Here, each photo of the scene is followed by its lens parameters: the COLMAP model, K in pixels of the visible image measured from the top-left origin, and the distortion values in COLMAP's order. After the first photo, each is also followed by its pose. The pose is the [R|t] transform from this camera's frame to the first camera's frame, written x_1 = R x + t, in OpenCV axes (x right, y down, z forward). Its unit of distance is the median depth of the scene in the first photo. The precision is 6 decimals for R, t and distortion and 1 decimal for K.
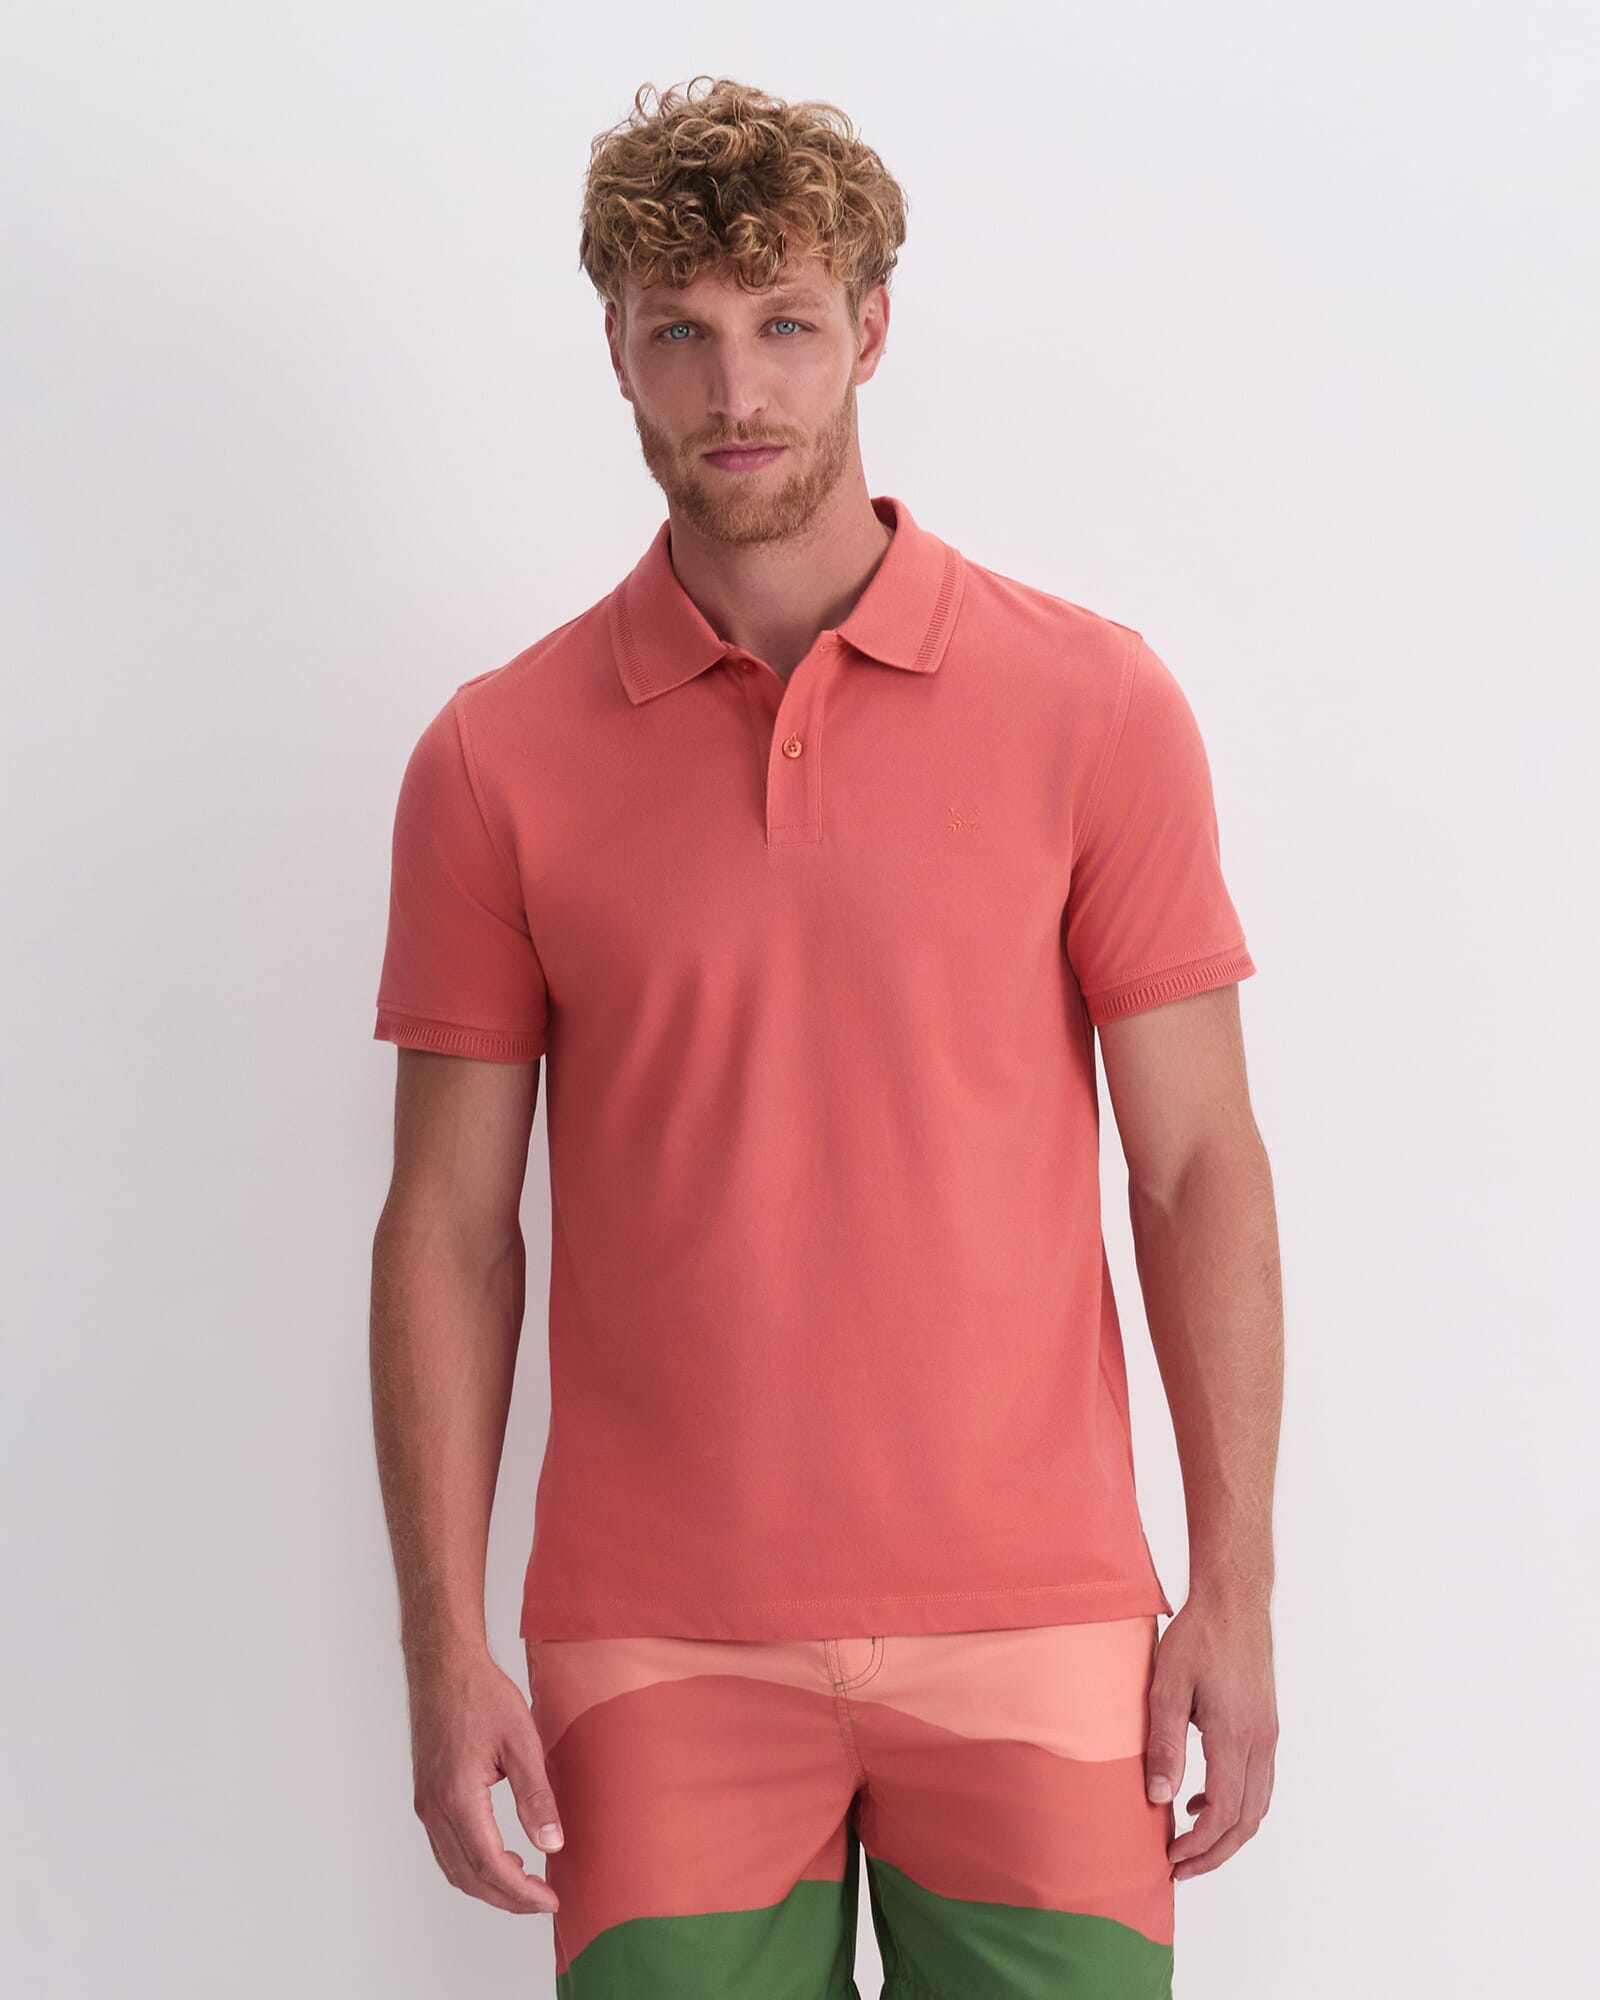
lens RADIAL K [[4298.6, 0, 804.7], [0, 4298.6, 999.6], [0, 0, 1]] dist [-0.029463, 0.000000]
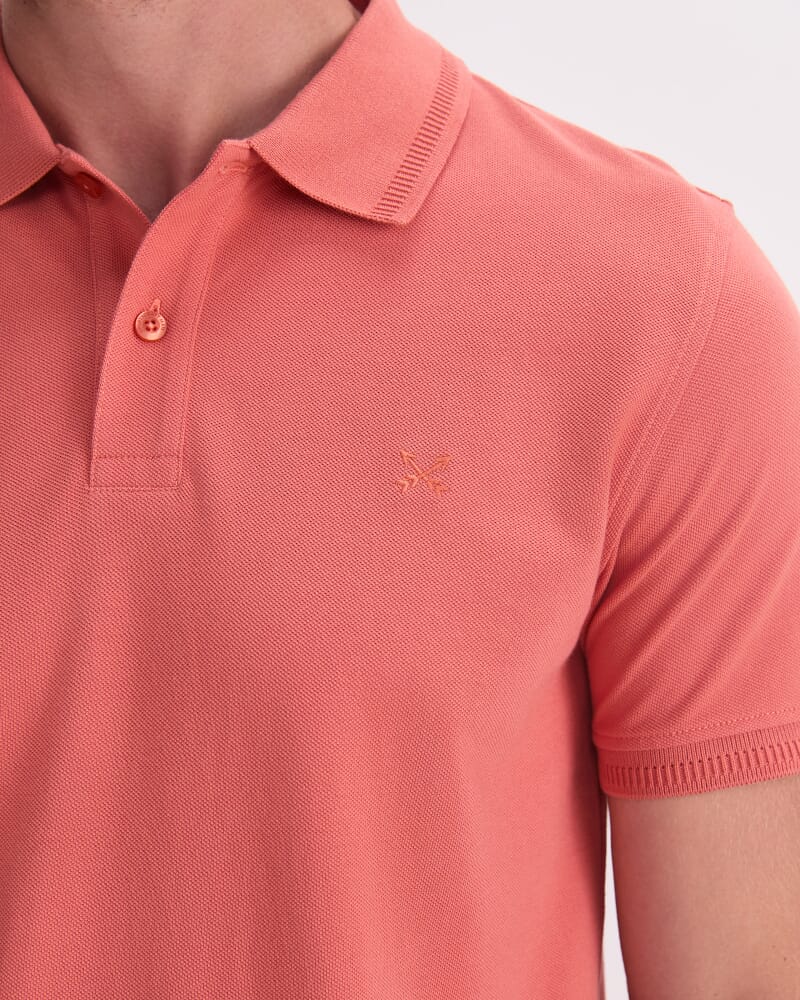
lens RADIAL K [[5373.8, 0, 399.6], [0, 5373.8, 496.2], [0, 0, 1]] dist [-2.015862, 0.000000]
pose [[0.996461, 0.078900, 0.028995, 0.010729], [-0.077529, 0.995942, -0.045706, -0.004924], [-0.032484, 0.043296, 0.998534, 0.262636]]
